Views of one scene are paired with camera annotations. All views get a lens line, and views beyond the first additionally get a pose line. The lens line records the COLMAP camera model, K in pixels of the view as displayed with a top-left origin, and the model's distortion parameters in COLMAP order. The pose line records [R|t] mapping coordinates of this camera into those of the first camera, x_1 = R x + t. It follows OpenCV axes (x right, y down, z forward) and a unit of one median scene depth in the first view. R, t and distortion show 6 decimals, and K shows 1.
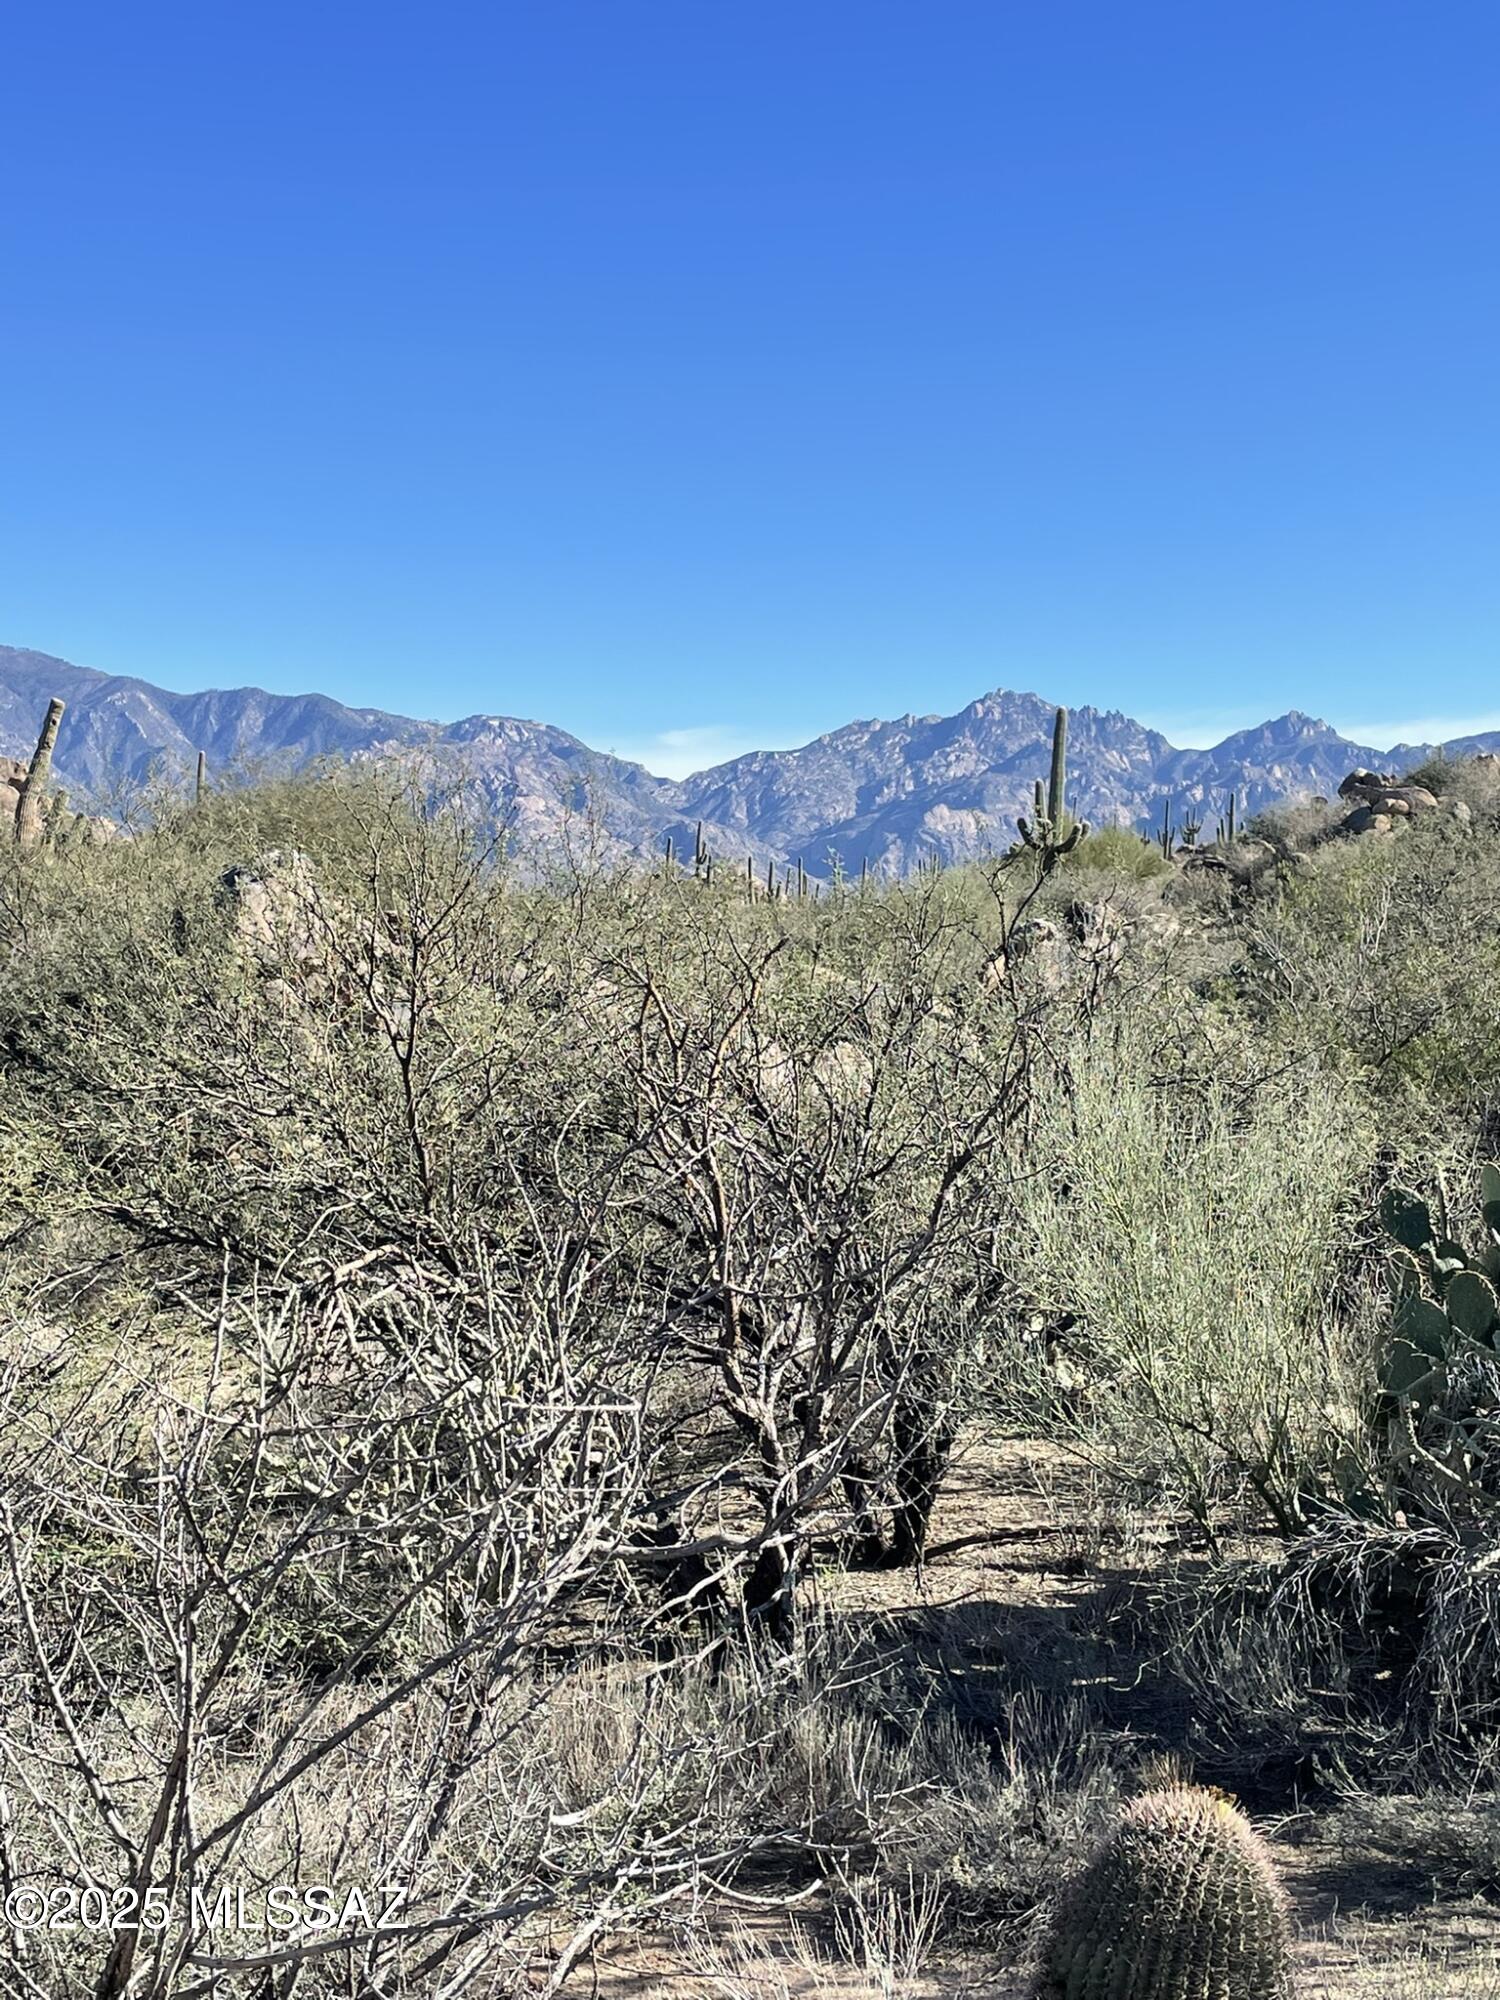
lens RADIAL K [[2672.7, 0, 705.8], [0, 2672.7, 986.5], [0, 0, 1]] dist [0.182146, -0.554890]
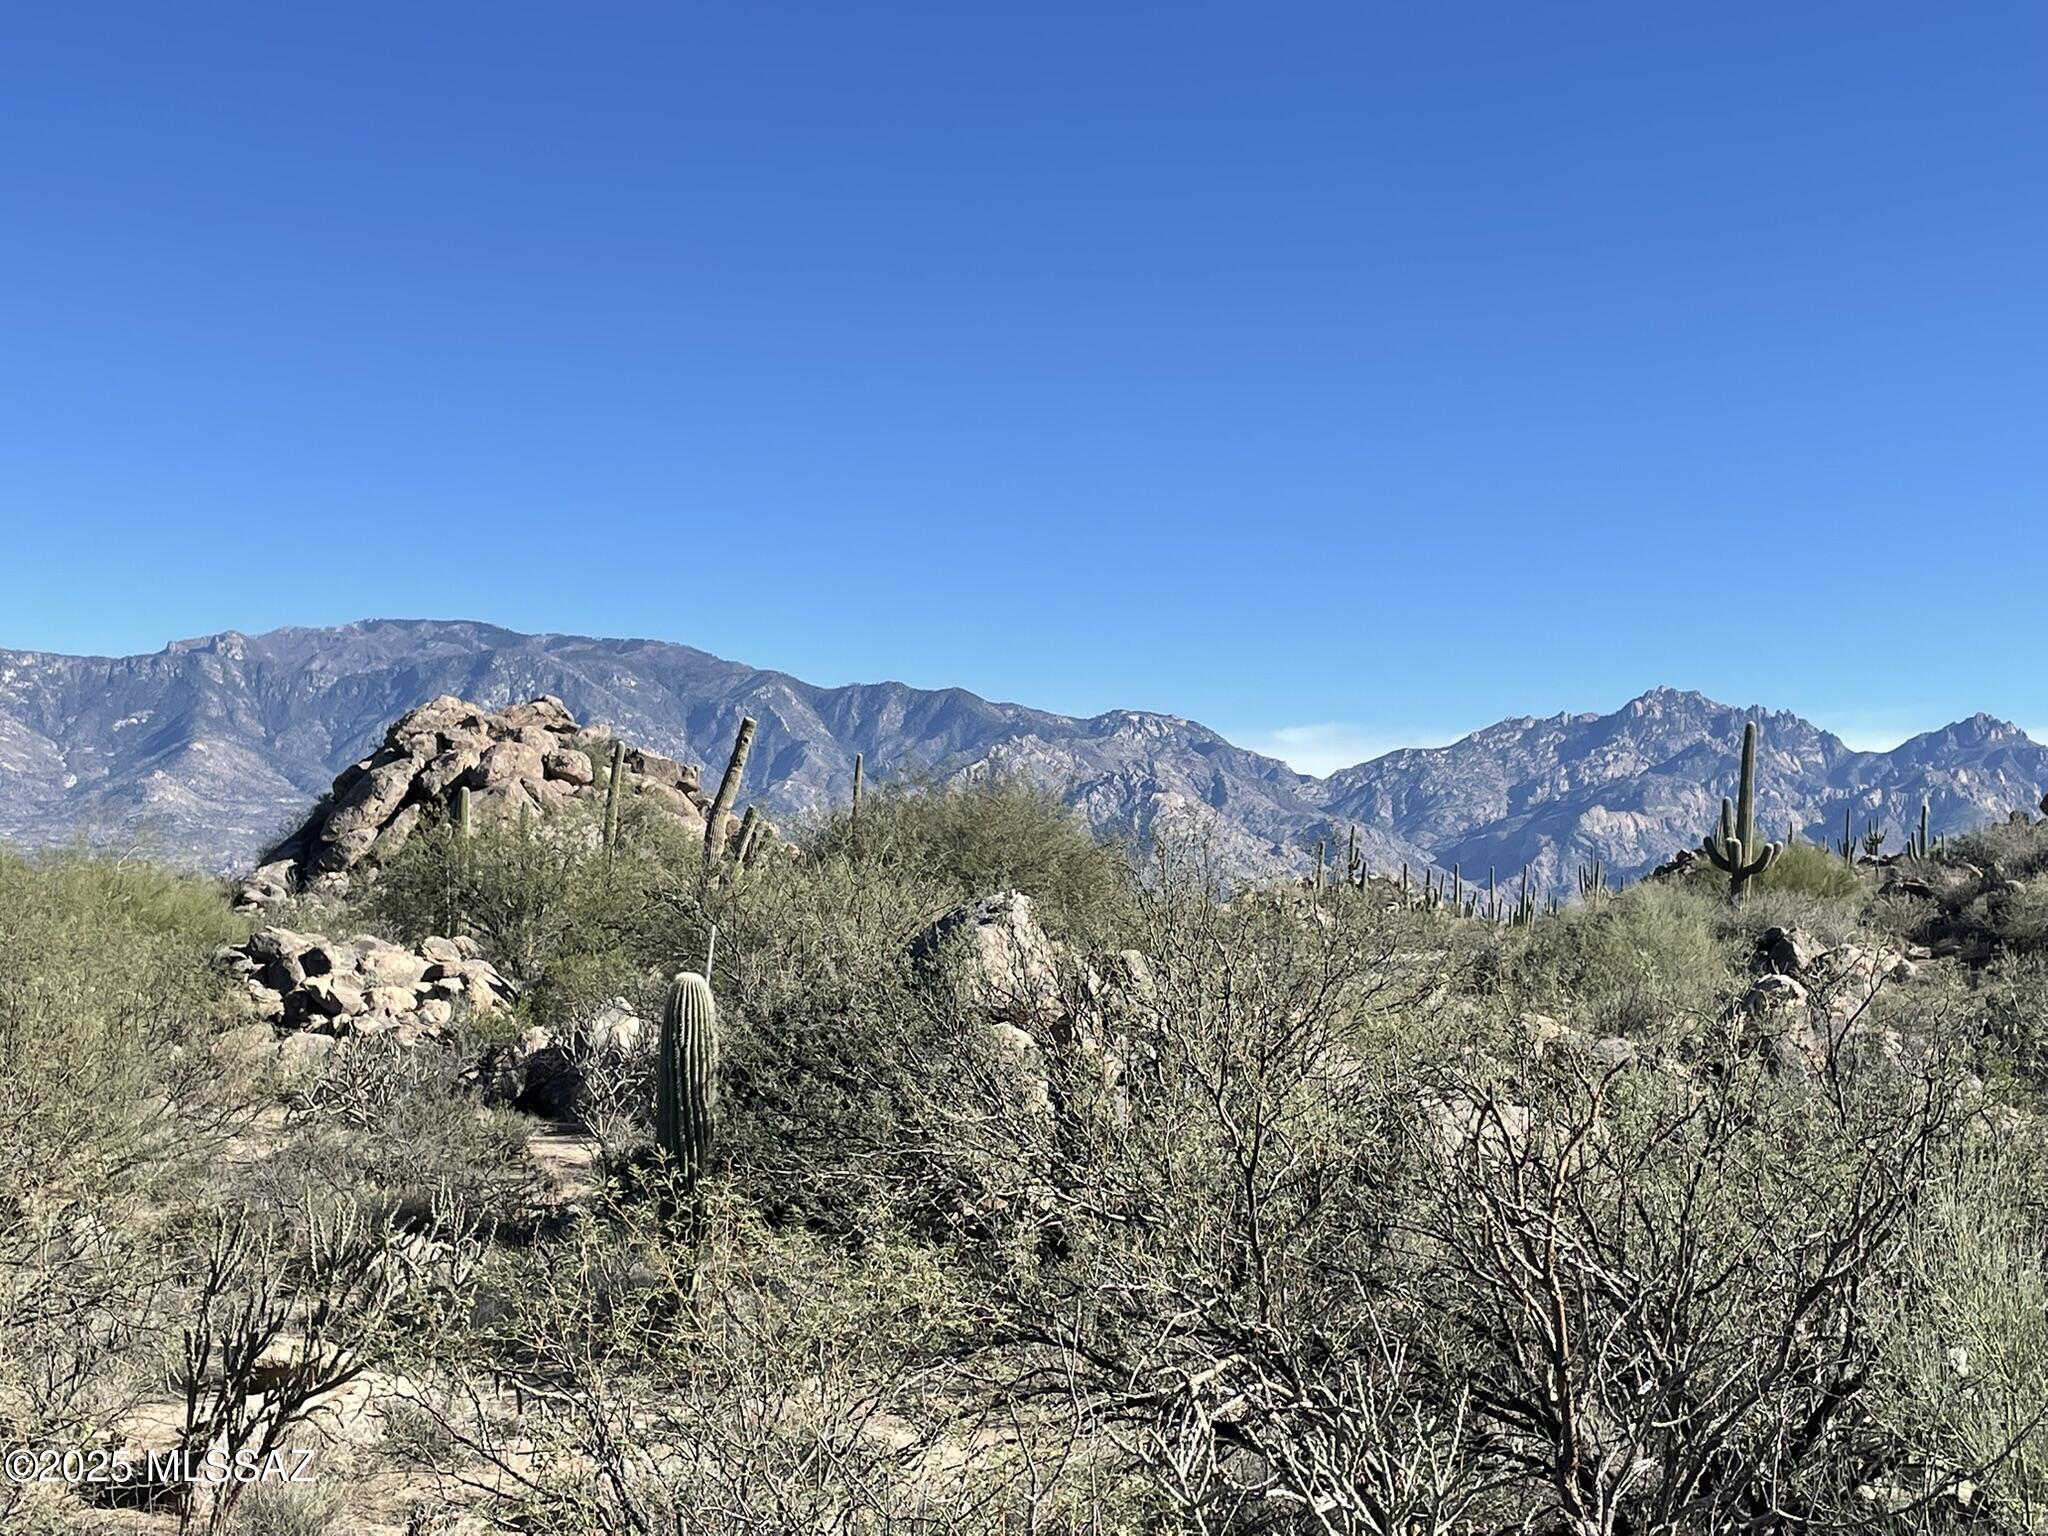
lens RADIAL K [[2737.7, 0, 1024.0], [0, 2737.7, 768.0], [0, 0, 1]] dist [0.170149, -0.447796]
pose [[0.993107, 0.010128, -0.116773, -0.060158], [-0.019327, 0.996773, -0.077915, -0.033212], [0.115607, 0.079635, 0.990098, -0.052171]]
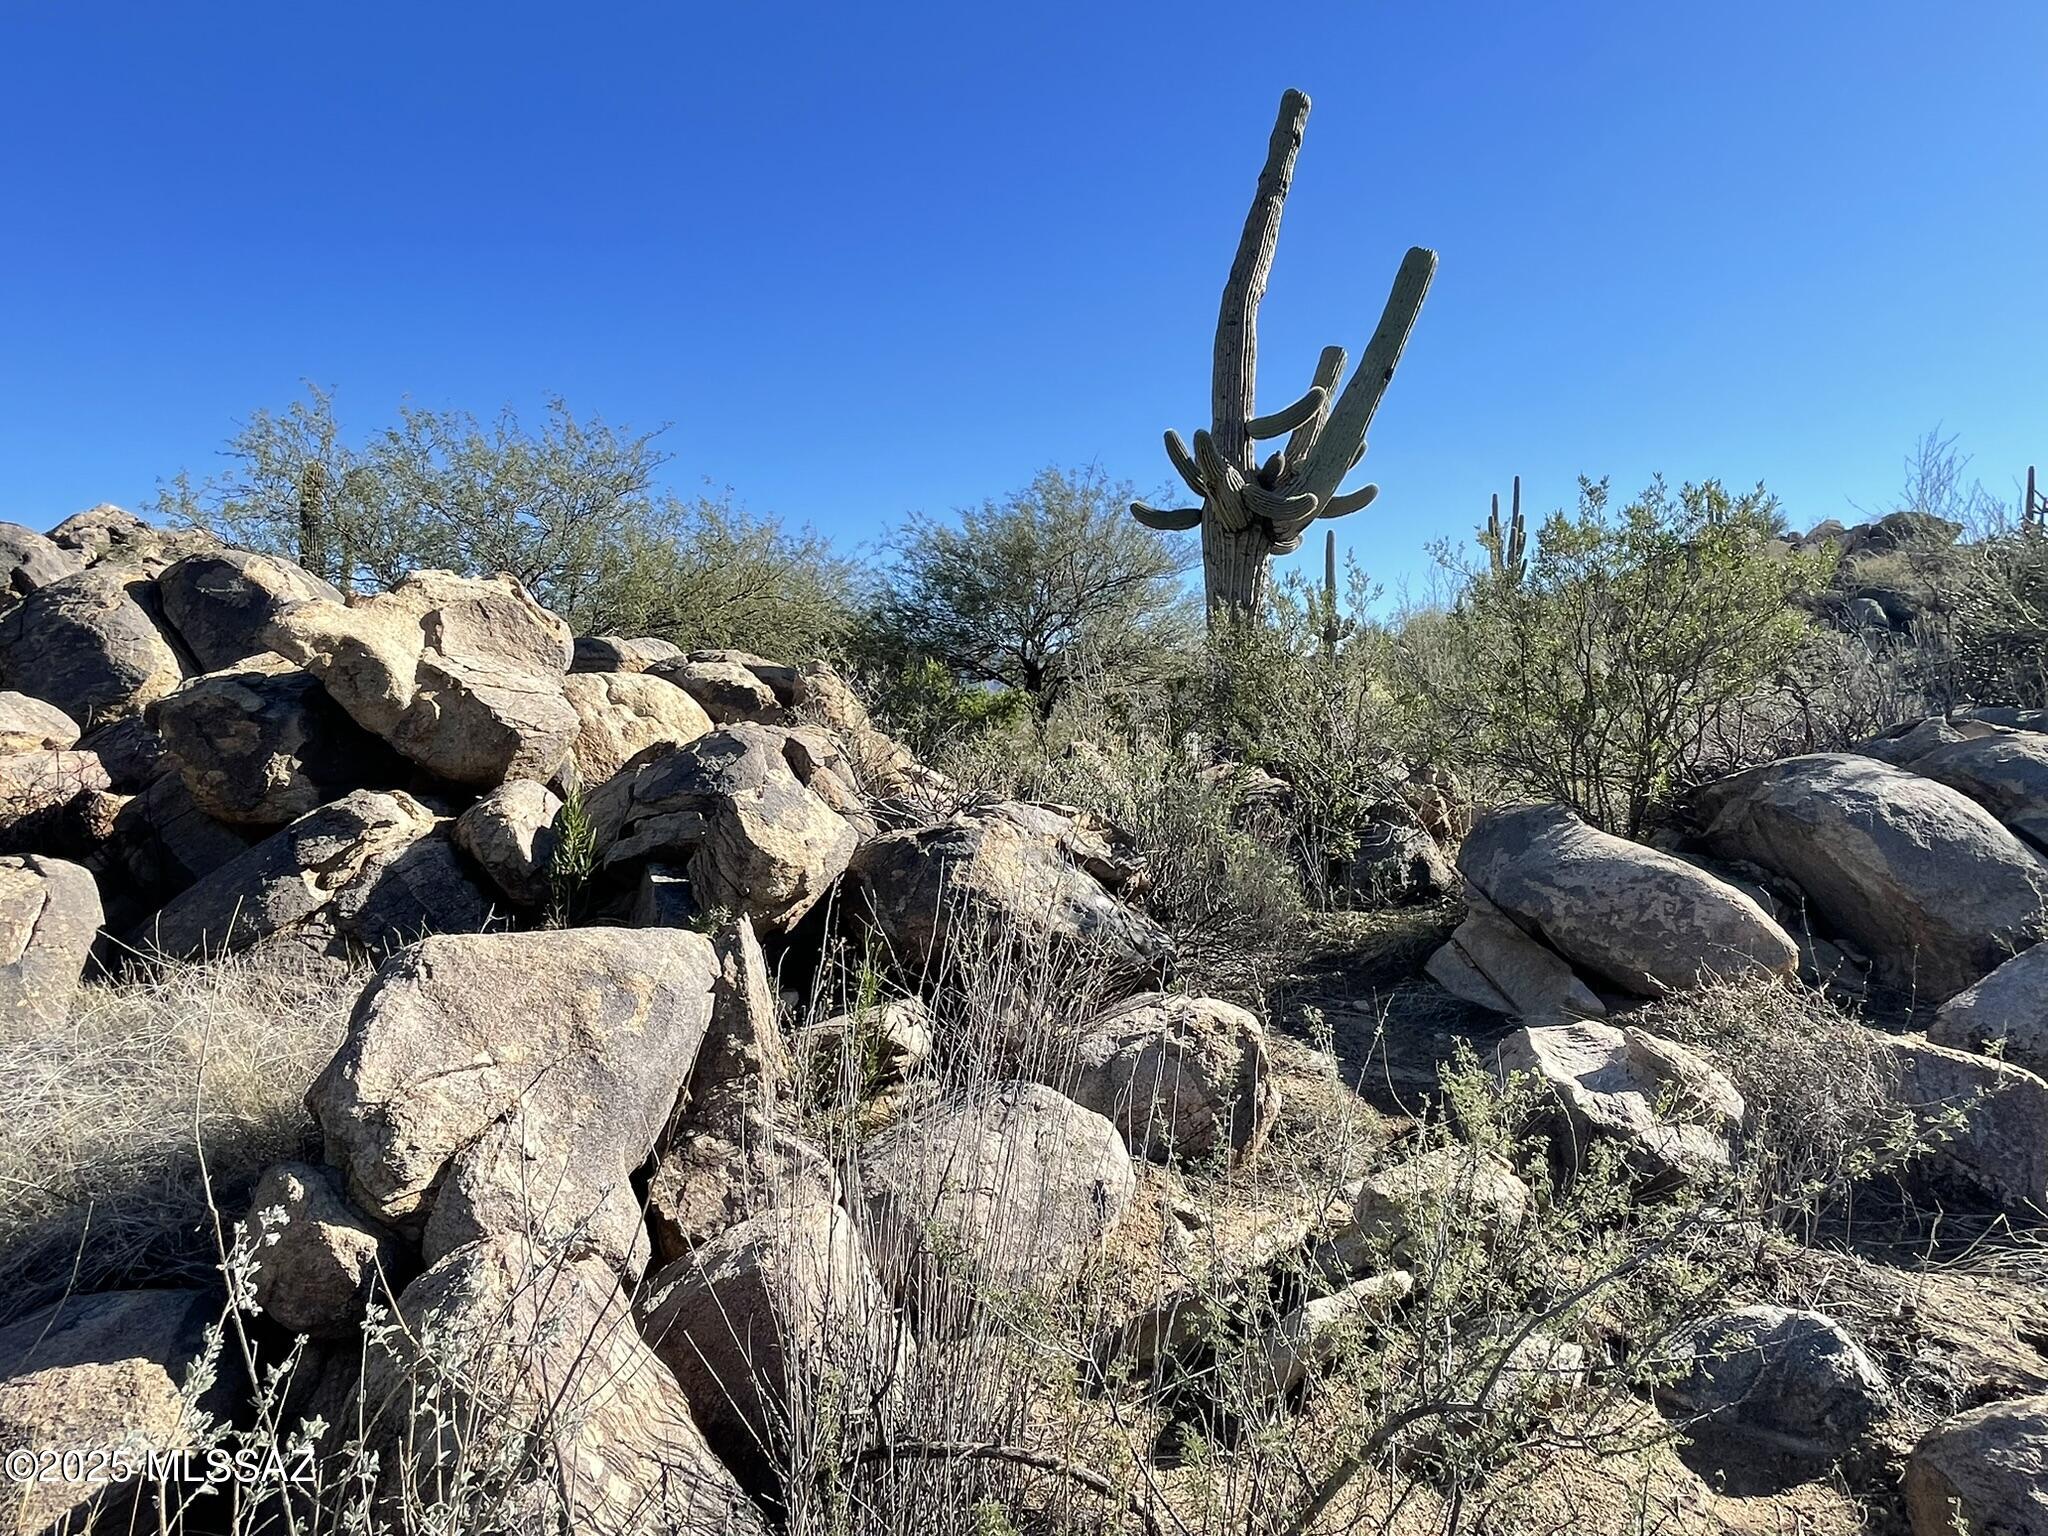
lens RADIAL K [[1185.6, 0, 1024.0], [0, 1185.6, 768.0], [0, 0, 1]] dist [0.033712, -0.058464]
pose [[0.926603, -0.030540, 0.374799, -1.388710], [0.032140, 0.999481, 0.001982, 0.024269], [-0.374665, 0.010210, 0.927104, 3.179859]]
